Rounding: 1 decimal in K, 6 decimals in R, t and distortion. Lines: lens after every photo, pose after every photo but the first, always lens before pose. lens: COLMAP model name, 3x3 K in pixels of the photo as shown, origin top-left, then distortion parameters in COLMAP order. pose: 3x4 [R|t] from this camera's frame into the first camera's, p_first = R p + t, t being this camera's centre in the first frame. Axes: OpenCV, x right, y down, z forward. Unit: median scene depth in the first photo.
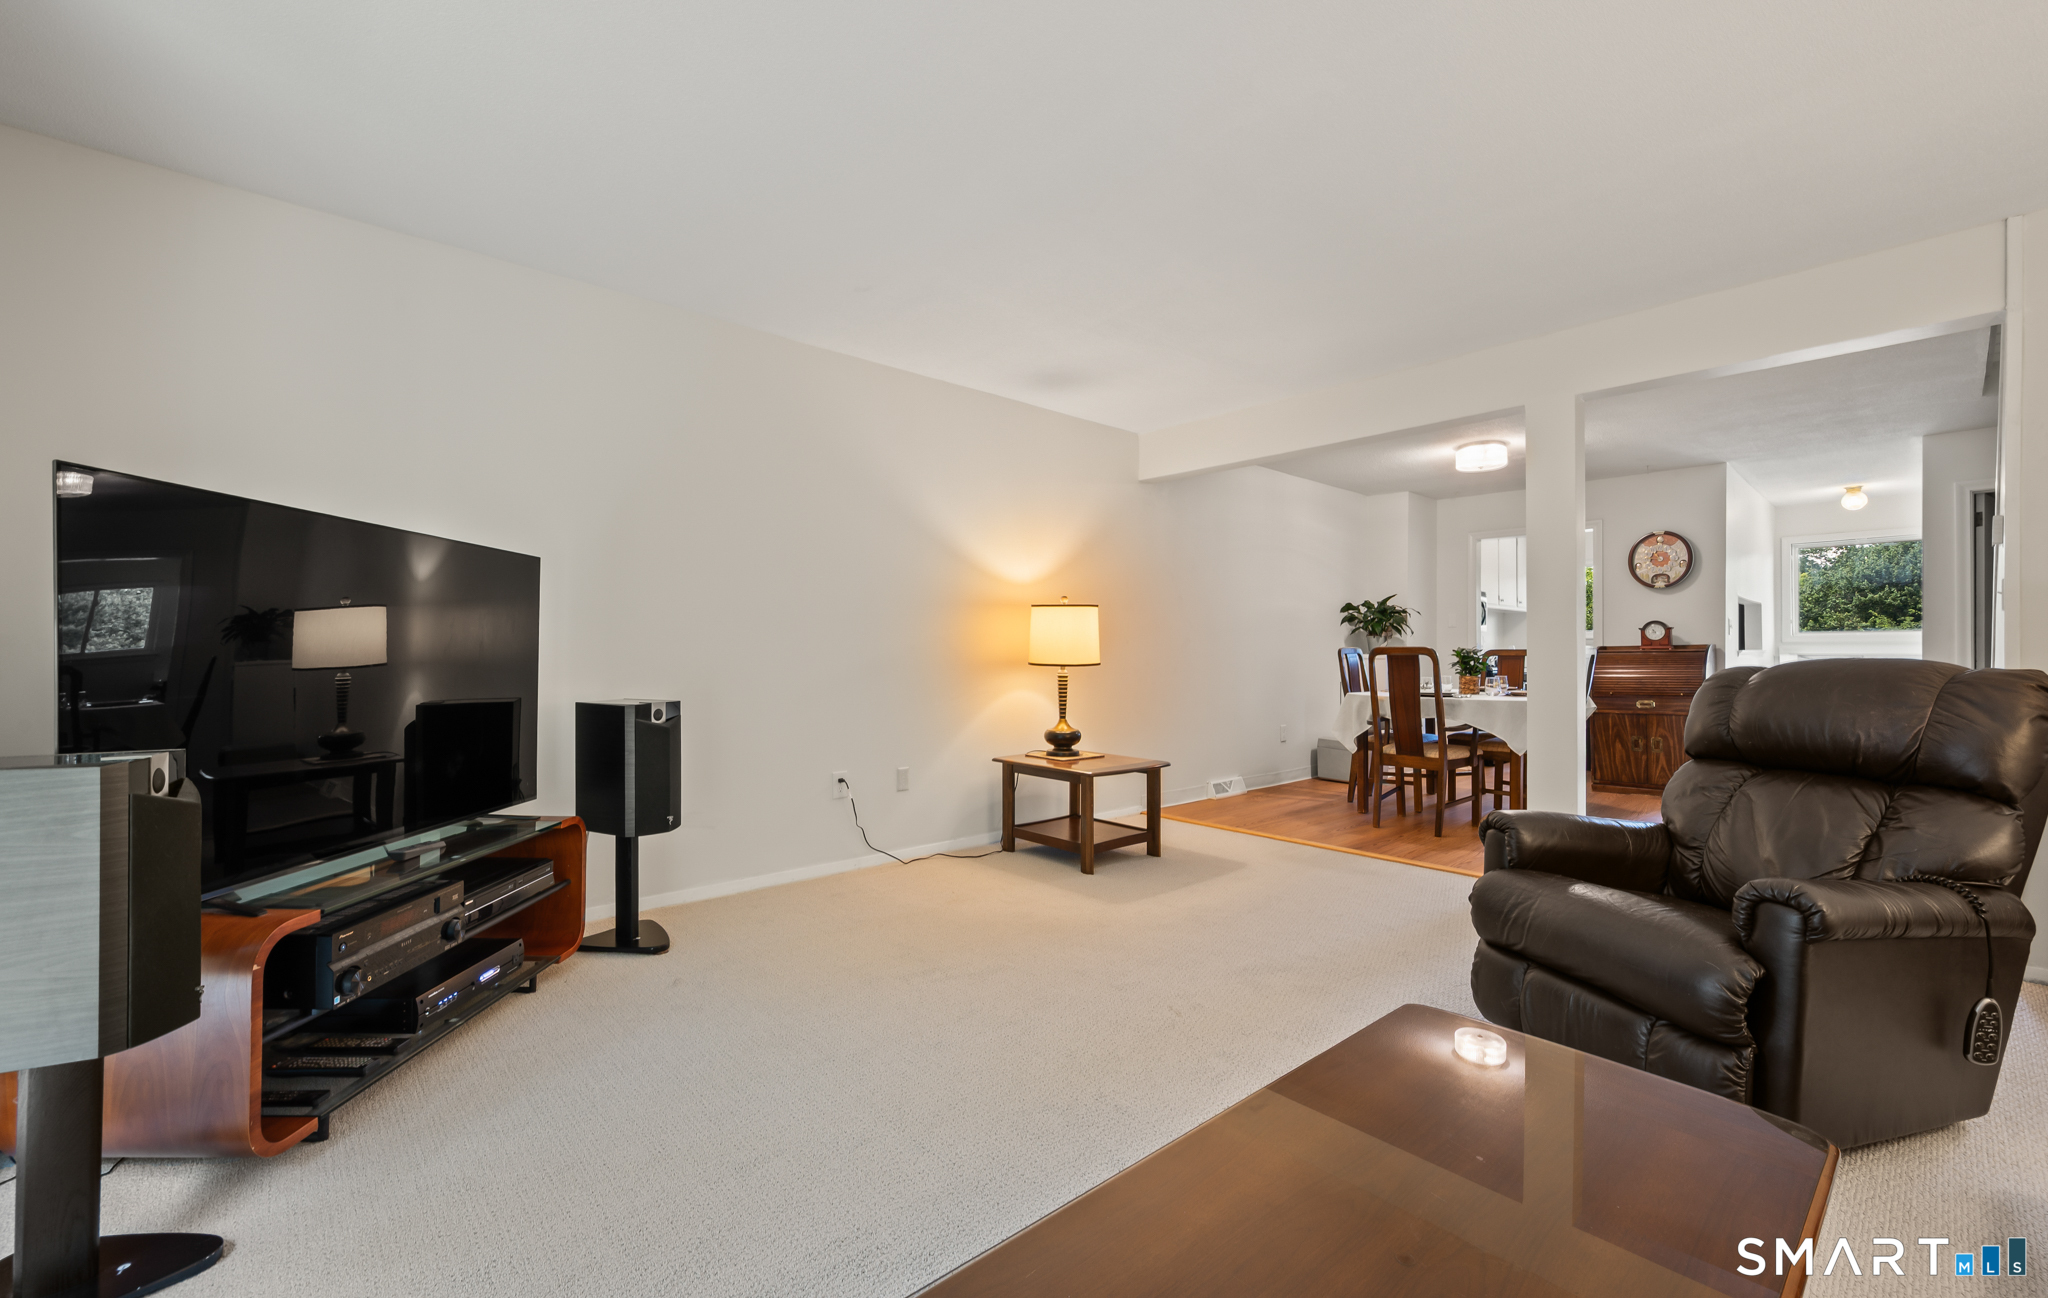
lens RADIAL K [[827.9, 0, 1035.6], [0, 827.9, 647.1], [0, 0, 1]] dist [-0.003489, -0.000360]
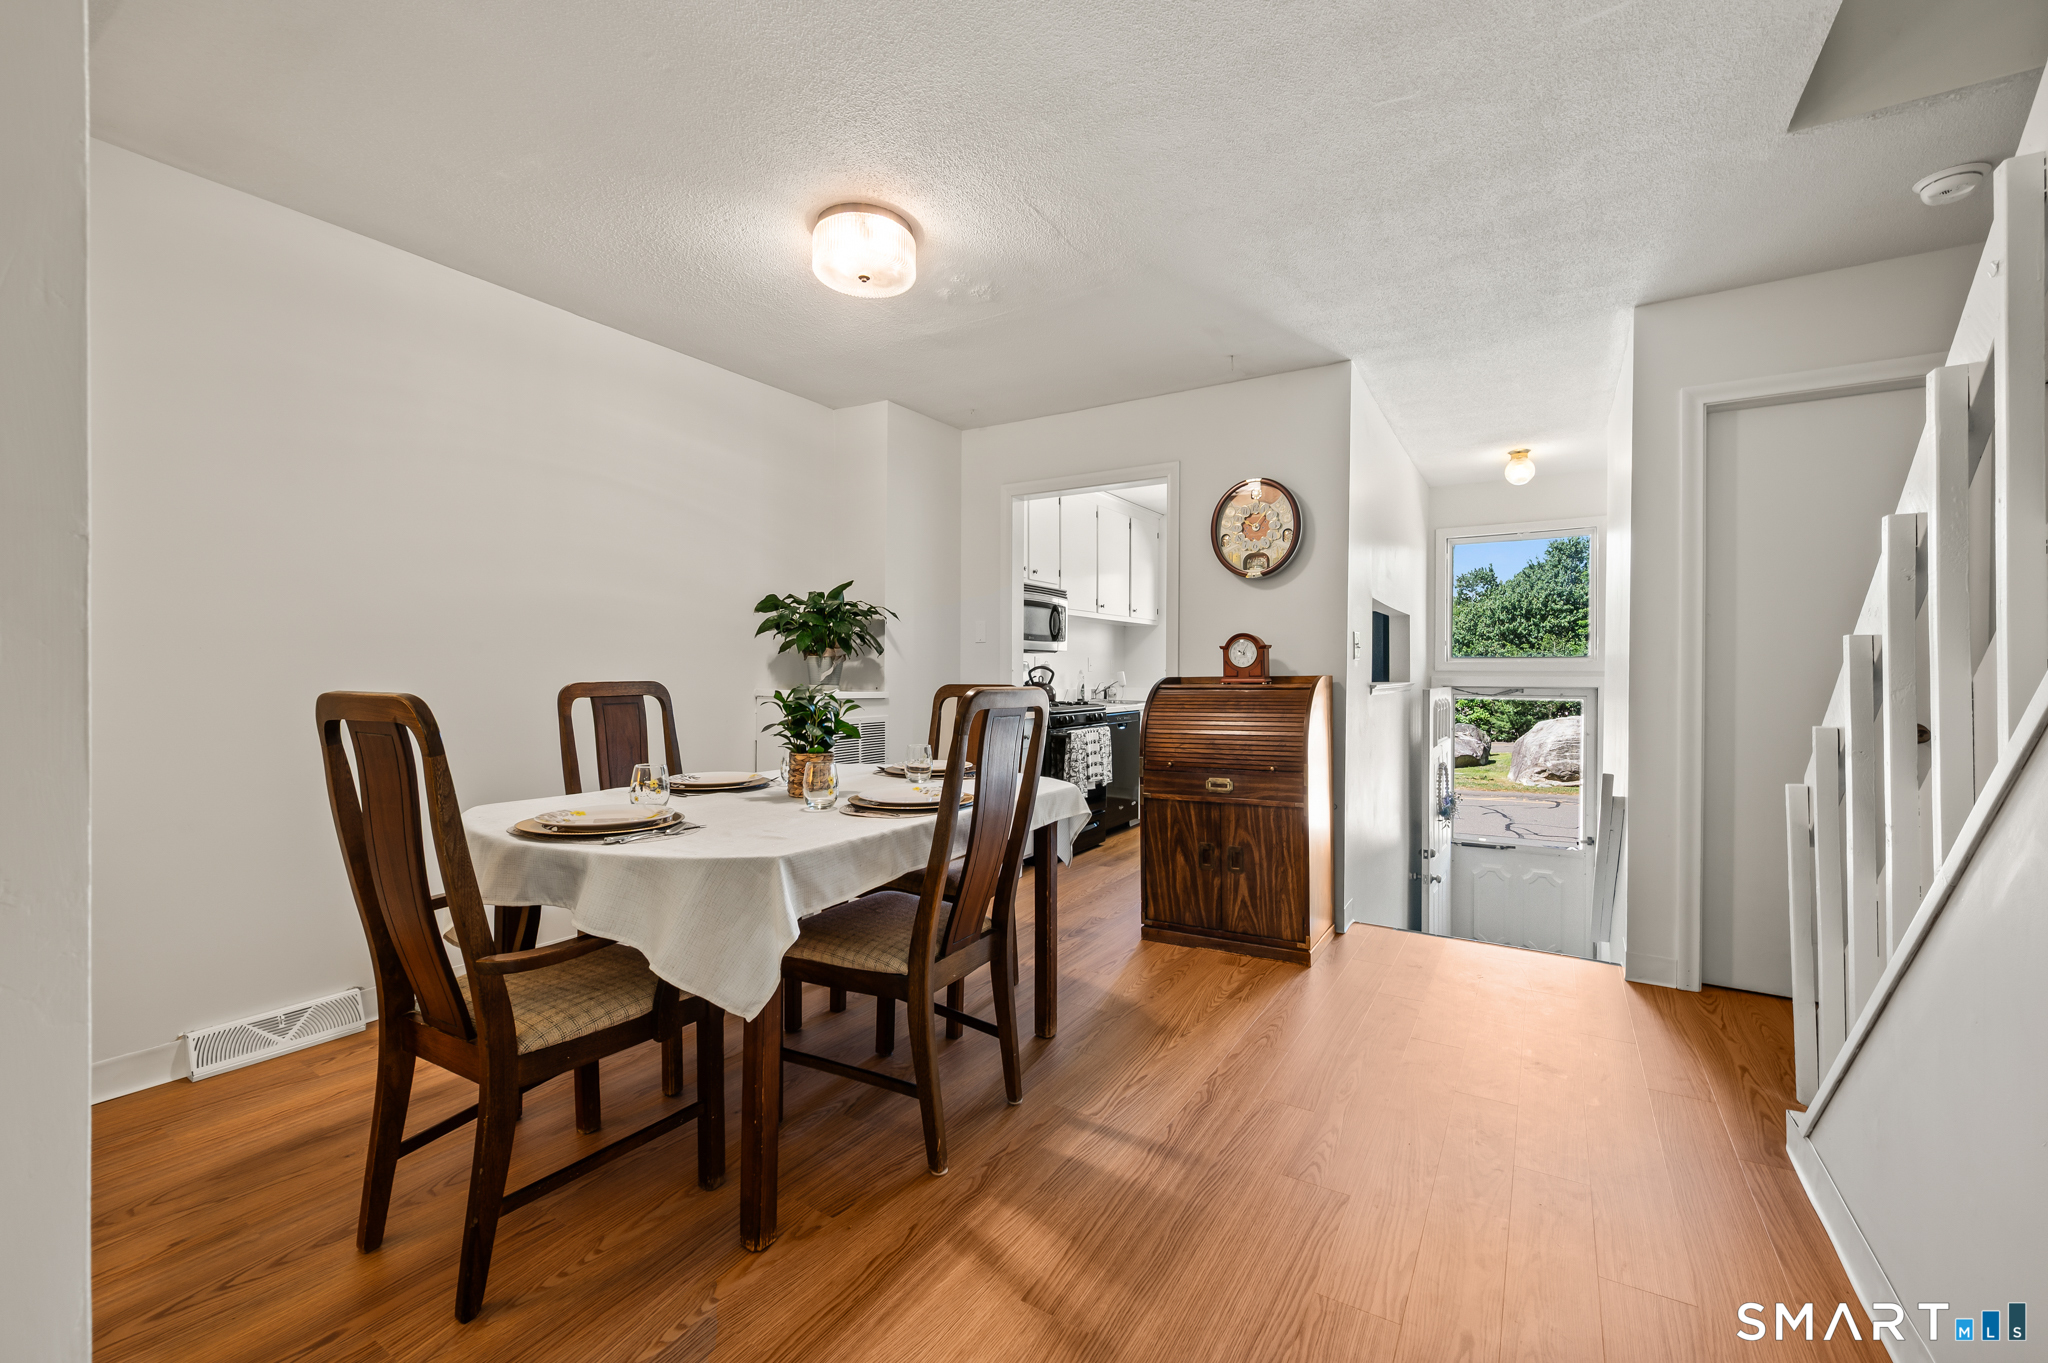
lens RADIAL K [[833.2, 0, 1044.7], [0, 833.2, 671.8], [0, 0, 1]] dist [0.000719, -0.000181]
pose [[0.958850, 0.003201, 0.283896, 0.451035], [-0.005090, 0.999970, 0.005919, -0.007971], [-0.283868, -0.007121, 0.958837, 0.483779]]
